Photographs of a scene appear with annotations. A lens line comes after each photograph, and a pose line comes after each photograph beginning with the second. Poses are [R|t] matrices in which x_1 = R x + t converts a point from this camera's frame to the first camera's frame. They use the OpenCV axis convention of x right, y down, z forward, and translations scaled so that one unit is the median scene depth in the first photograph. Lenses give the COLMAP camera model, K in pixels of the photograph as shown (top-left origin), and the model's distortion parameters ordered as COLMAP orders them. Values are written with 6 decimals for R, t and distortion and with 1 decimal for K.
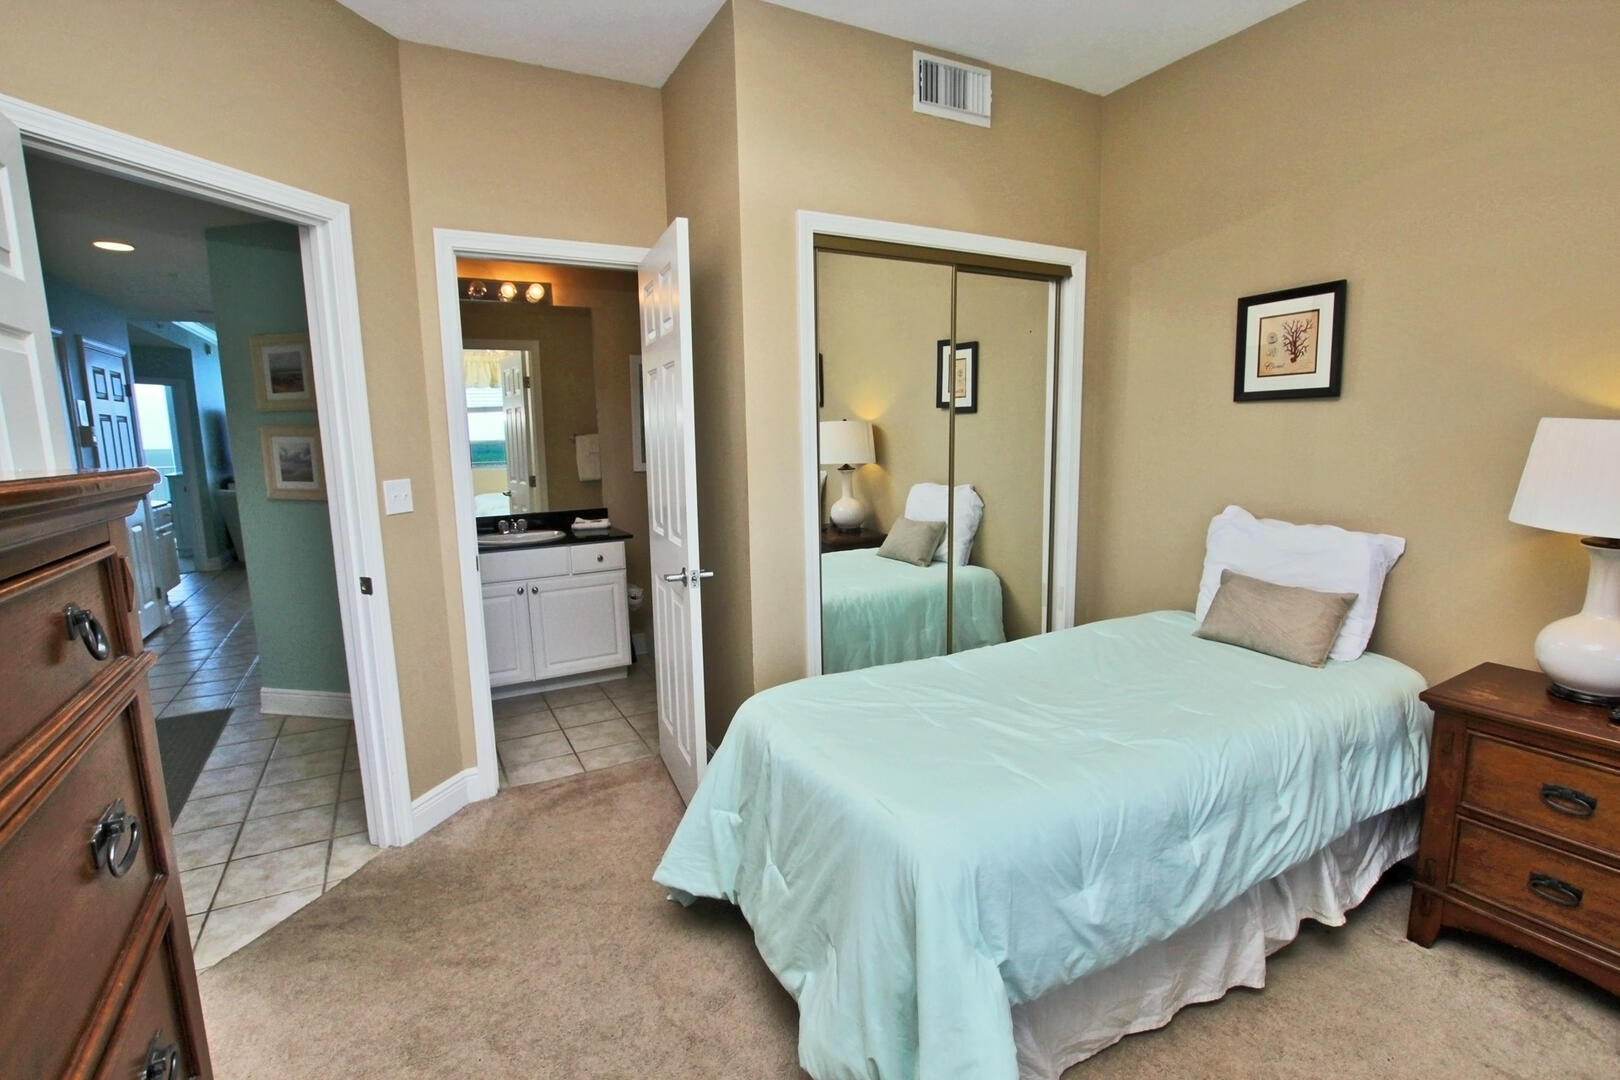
lens RADIAL K [[755.6, 0, 812.7], [0, 755.6, 544.1], [0, 0, 1]] dist [-0.025003, 0.001993]
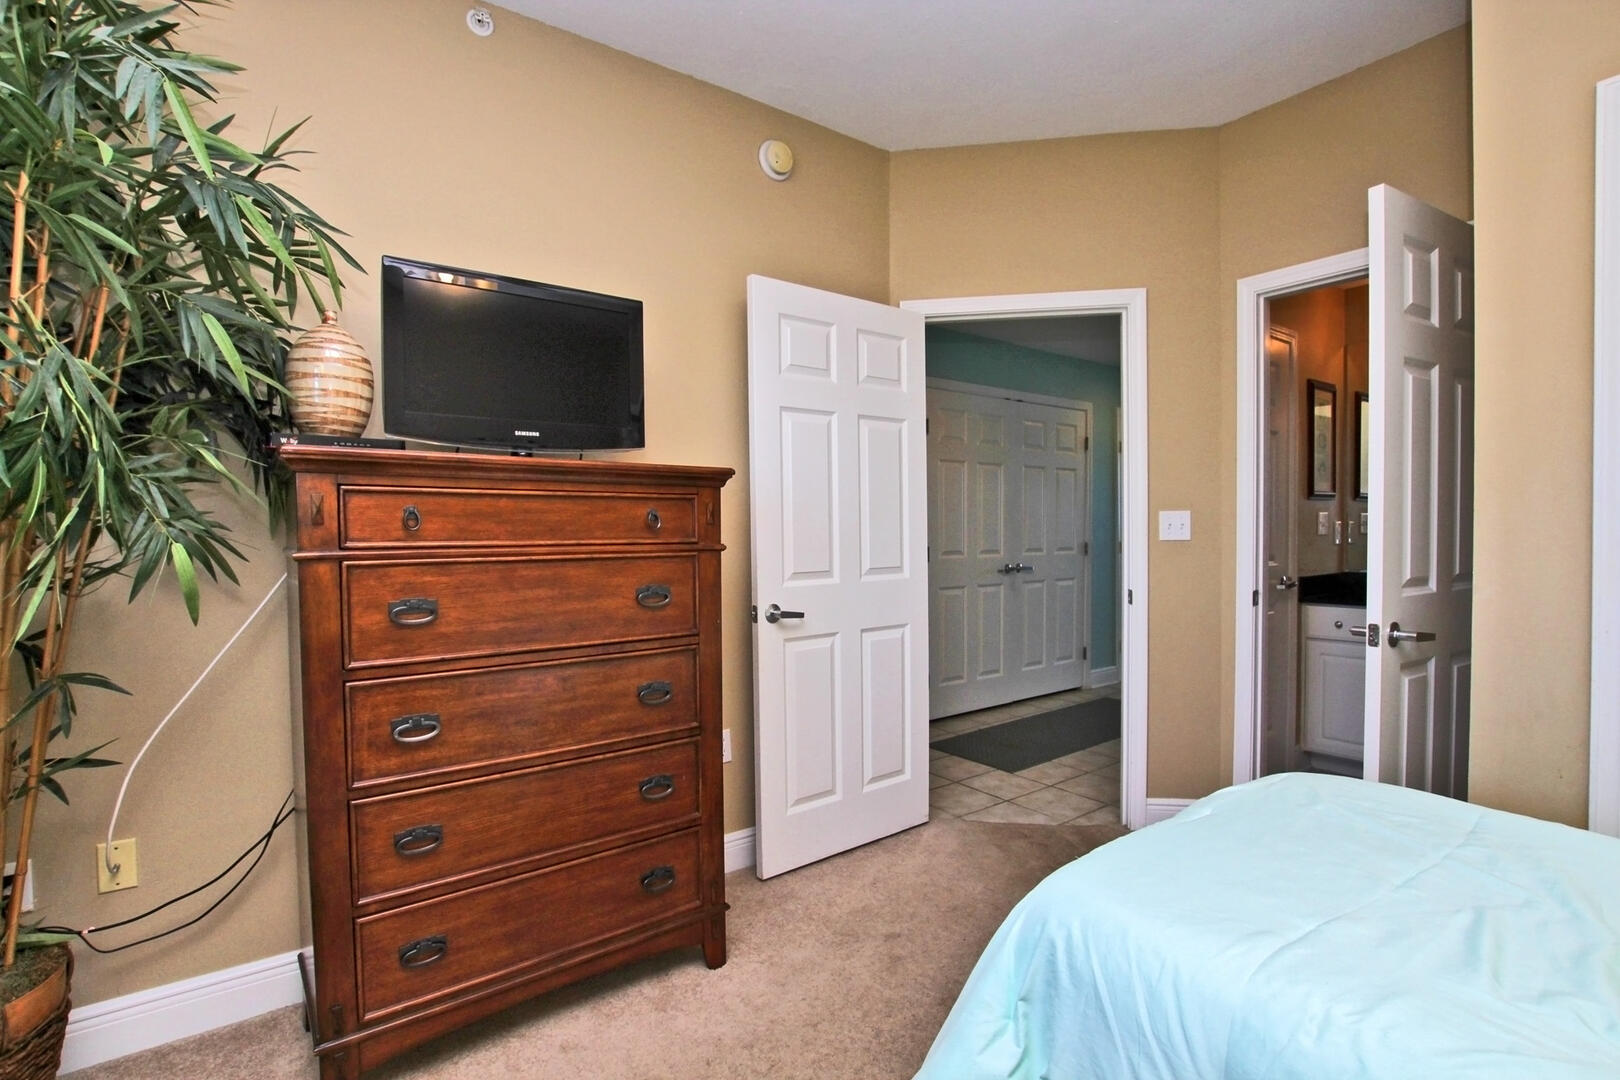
lens RADIAL K [[755.6, 0, 810.4], [0, 755.6, 542.8], [0, 0, 1]] dist [-0.025003, 0.001993]
pose [[0.112217, 0.035816, -0.993038, 0.565231], [-0.139285, 0.990051, 0.019968, 0.017036], [0.983873, 0.136075, 0.116089, 0.357838]]
